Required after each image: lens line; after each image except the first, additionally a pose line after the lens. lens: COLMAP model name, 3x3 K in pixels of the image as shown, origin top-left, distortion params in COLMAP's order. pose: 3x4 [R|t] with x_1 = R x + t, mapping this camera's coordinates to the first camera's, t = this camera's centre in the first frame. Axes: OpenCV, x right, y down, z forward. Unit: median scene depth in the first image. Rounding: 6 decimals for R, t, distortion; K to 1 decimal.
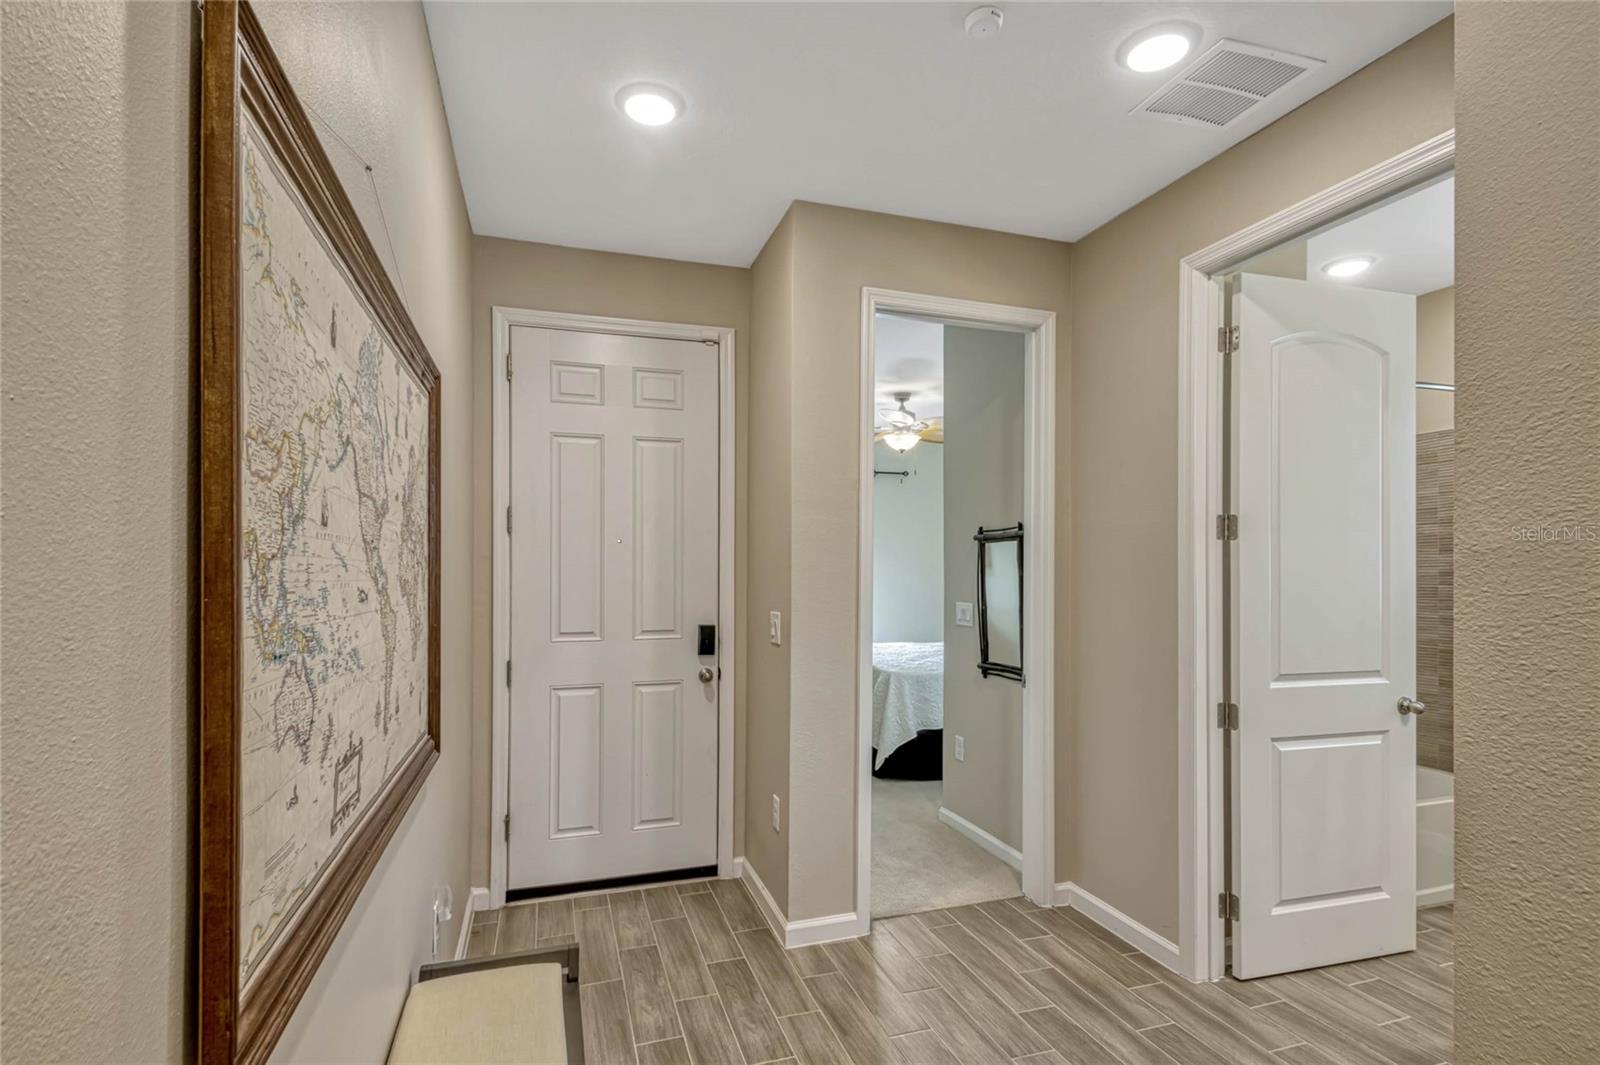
lens RADIAL K [[759.0, 0, 785.0], [0, 759.0, 558.7], [0, 0, 1]] dist [0.000148, -0.000314]
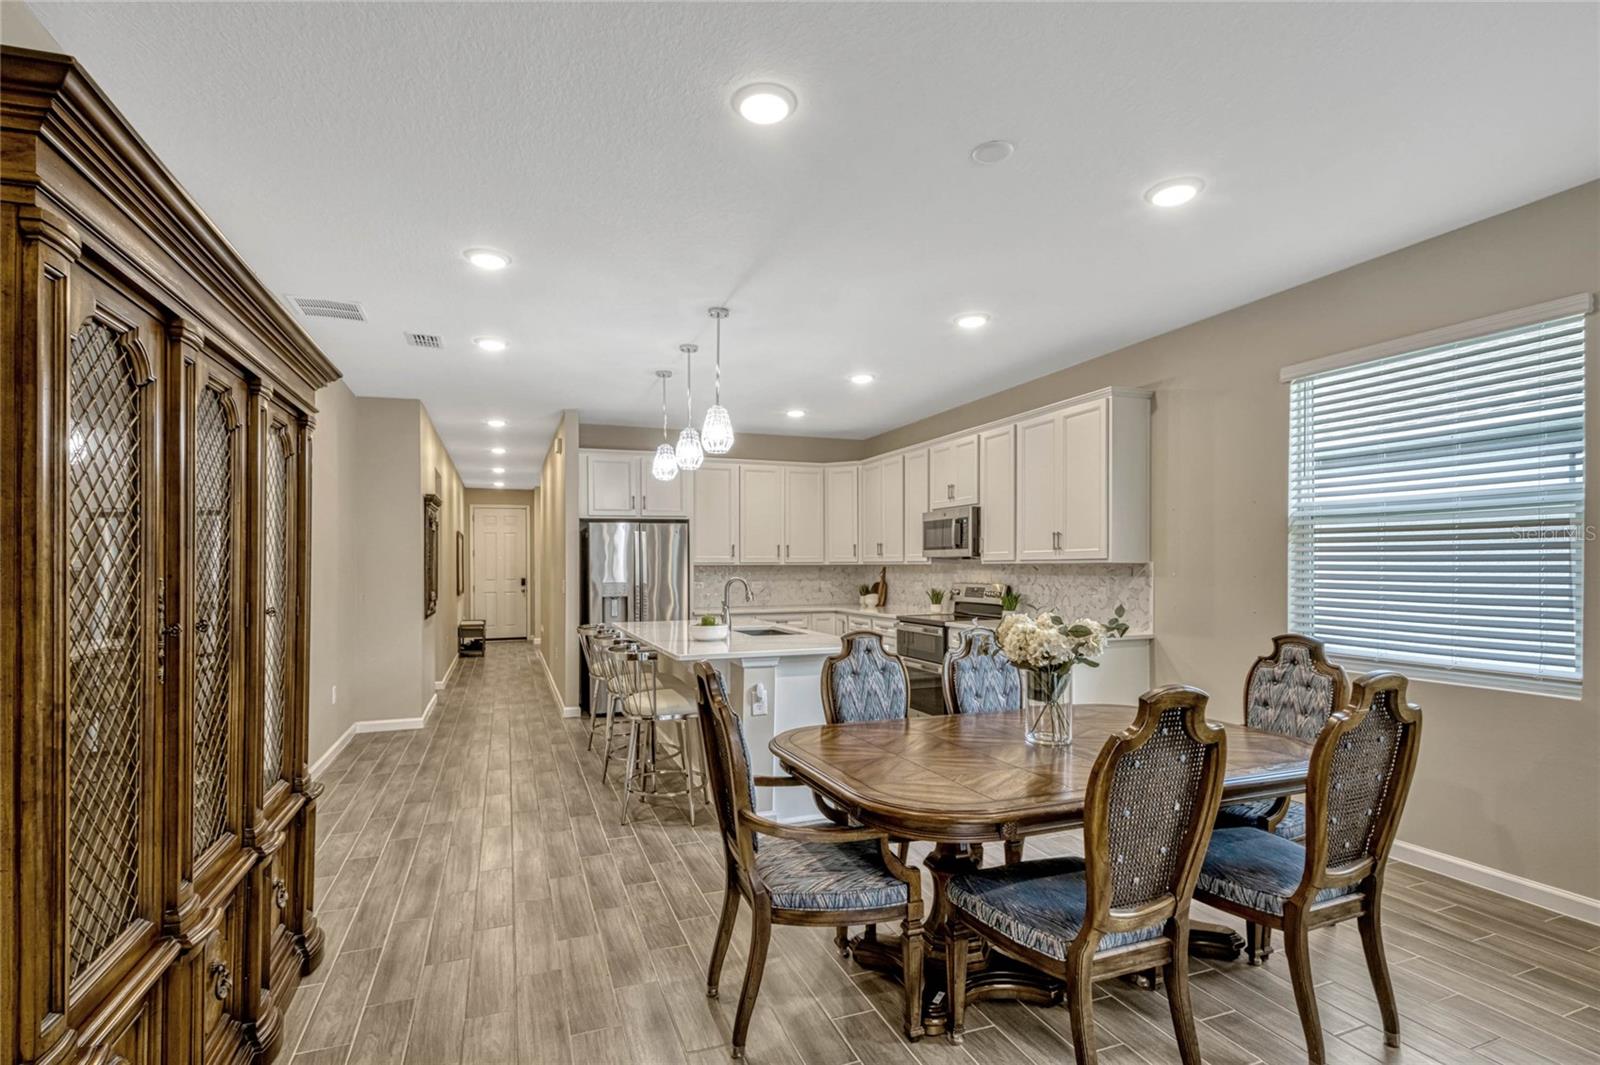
lens RADIAL K [[759.0, 0, 785.0], [0, 759.0, 558.7], [0, 0, 1]] dist [0.000148, -0.000314]
pose [[0.998007, -0.005218, 0.062888, 1.052607], [0.004512, 0.999925, 0.011358, -0.059057], [-0.062942, -0.011052, 0.997956, -3.185726]]
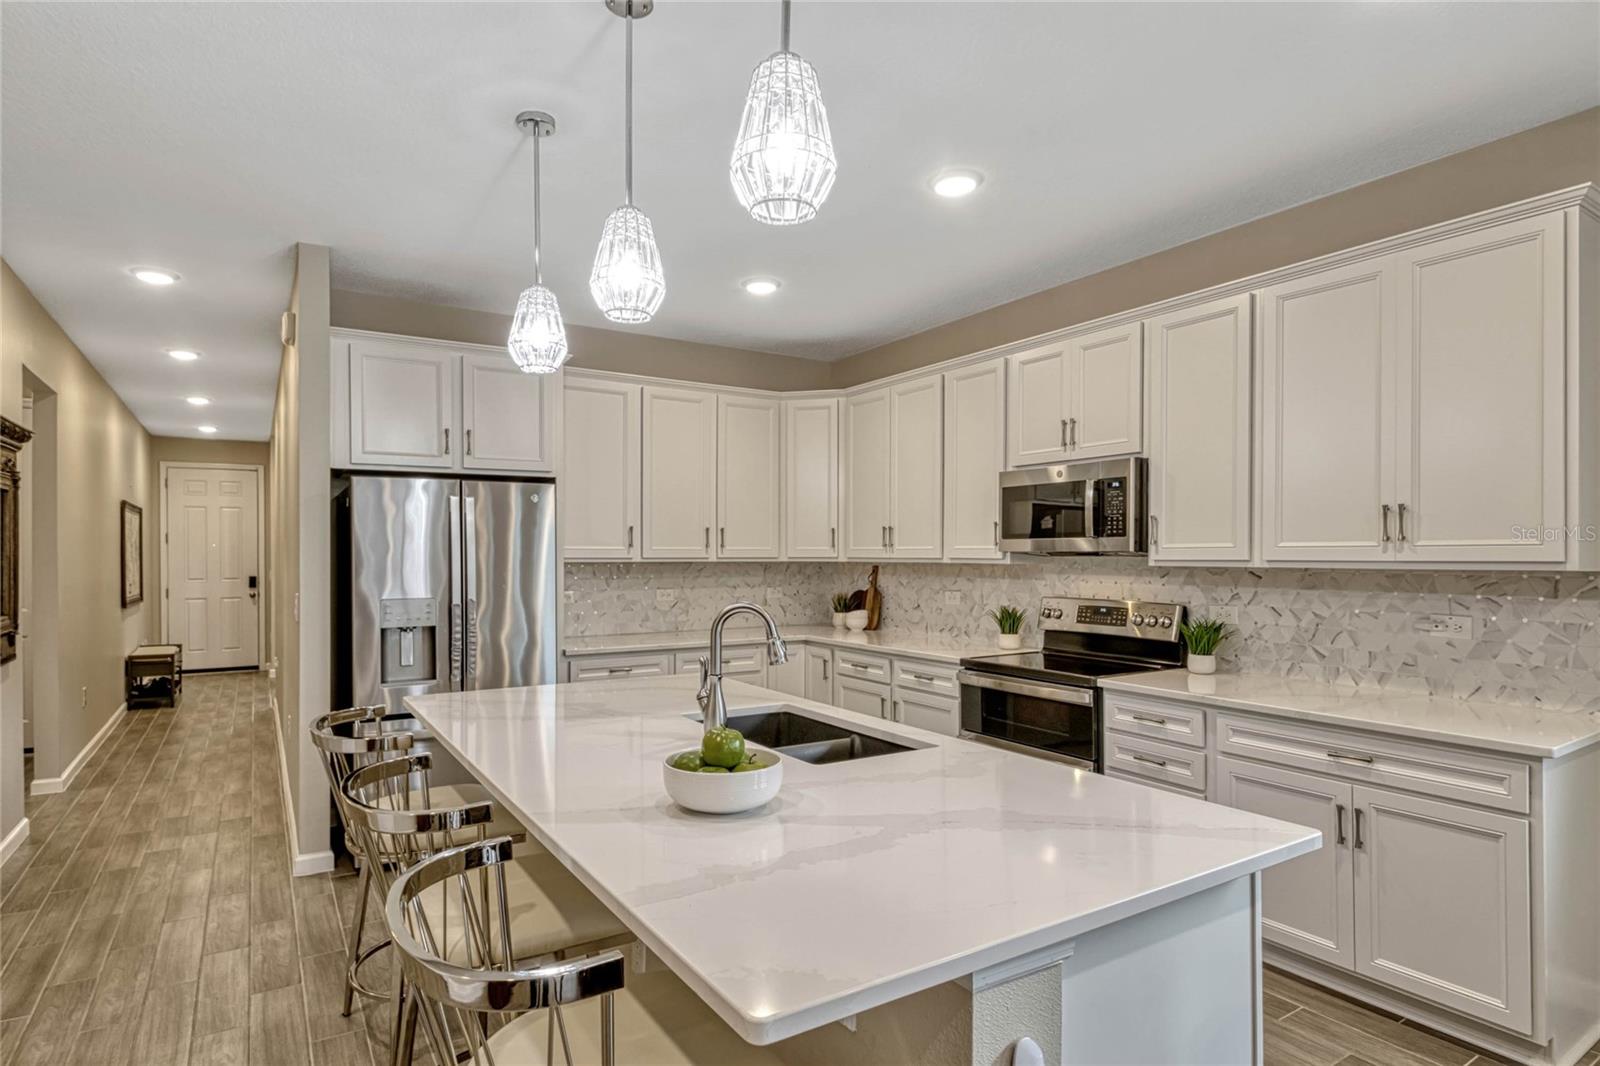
lens RADIAL K [[835.3, 0, 779.2], [0, 835.3, 555.0], [0, 0, 1]] dist [-0.004593, -0.002182]
pose [[0.963760, -0.003029, 0.266755, 0.906940], [-0.003141, 0.999737, 0.022700, -0.060583], [-0.266754, -0.022715, 0.963497, -2.339942]]
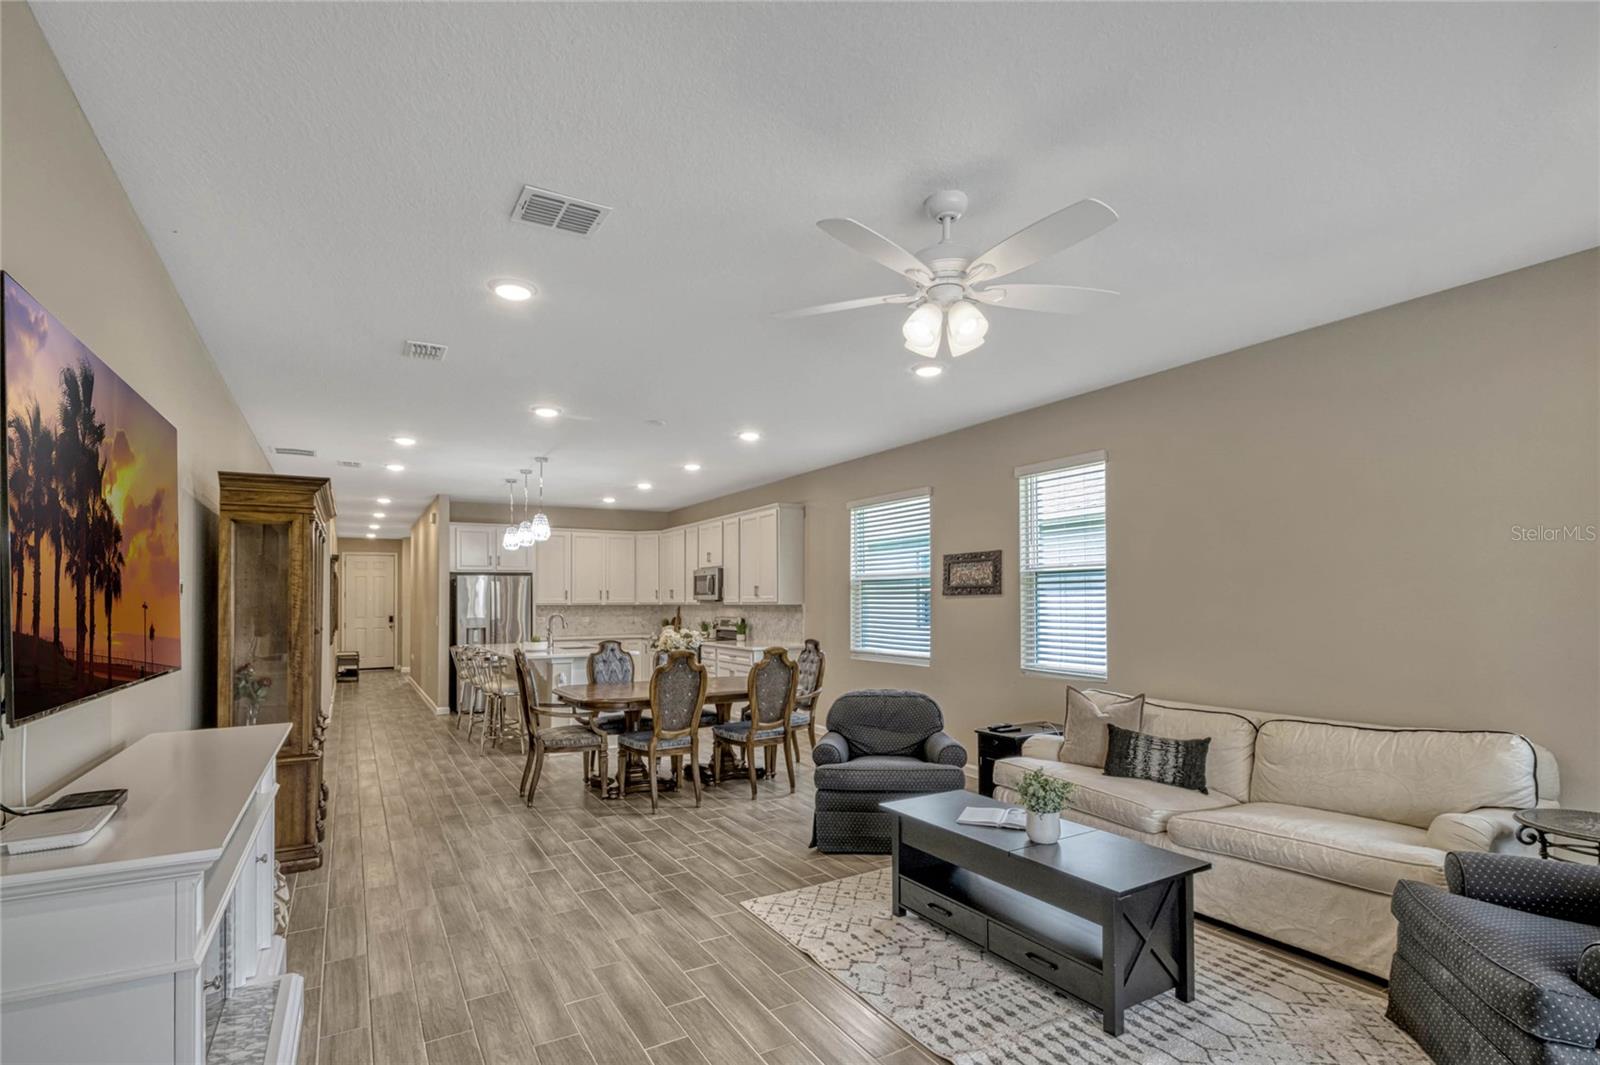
lens RADIAL K [[758.5, 0, 786.1], [0, 758.5, 584.3], [0, 0, 1]] dist [0.002524, 0.000234]
pose [[0.973021, -0.001836, 0.230709, 1.200555], [0.002602, 0.999992, -0.003019, -0.089159], [-0.230702, 0.003538, 0.973018, -4.169028]]
